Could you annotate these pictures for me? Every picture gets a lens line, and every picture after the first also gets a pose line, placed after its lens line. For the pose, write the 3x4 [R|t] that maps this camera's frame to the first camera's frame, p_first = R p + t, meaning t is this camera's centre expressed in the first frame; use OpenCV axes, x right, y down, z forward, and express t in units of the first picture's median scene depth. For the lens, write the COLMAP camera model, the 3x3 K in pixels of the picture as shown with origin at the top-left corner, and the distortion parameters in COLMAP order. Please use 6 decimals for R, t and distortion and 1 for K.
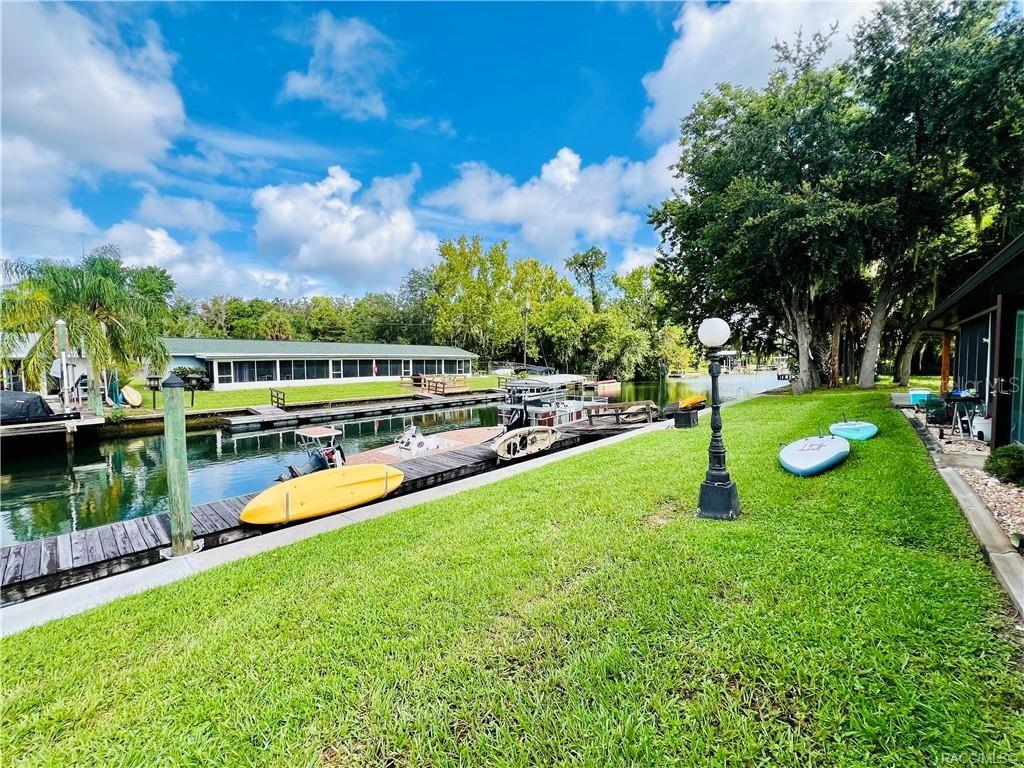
lens RADIAL K [[409.5, 0, 510.1], [0, 409.5, 372.2], [0, 0, 1]] dist [-0.002678, 0.000963]
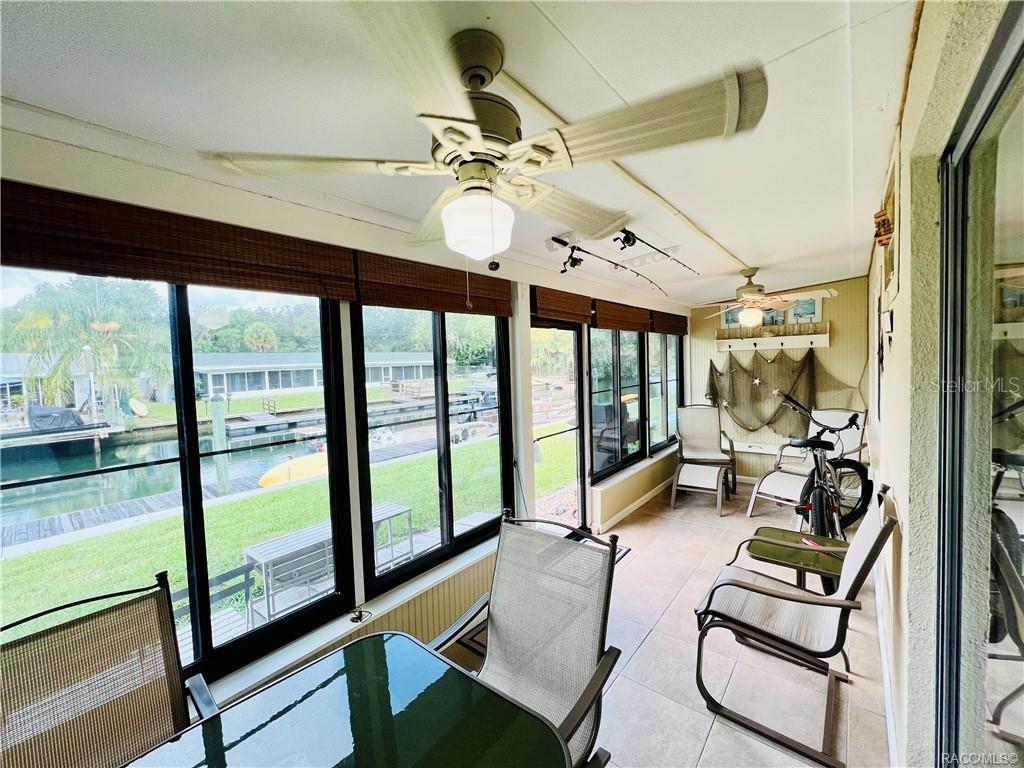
lens RADIAL K [[409.5, 0, 509.3], [0, 409.5, 376.7], [0, 0, 1]] dist [-0.002678, 0.000963]
pose [[0.999252, -0.026474, 0.028201, 0.041118], [0.026202, 0.999607, 0.009951, -0.006573], [-0.028453, -0.009204, 0.999553, -0.091585]]
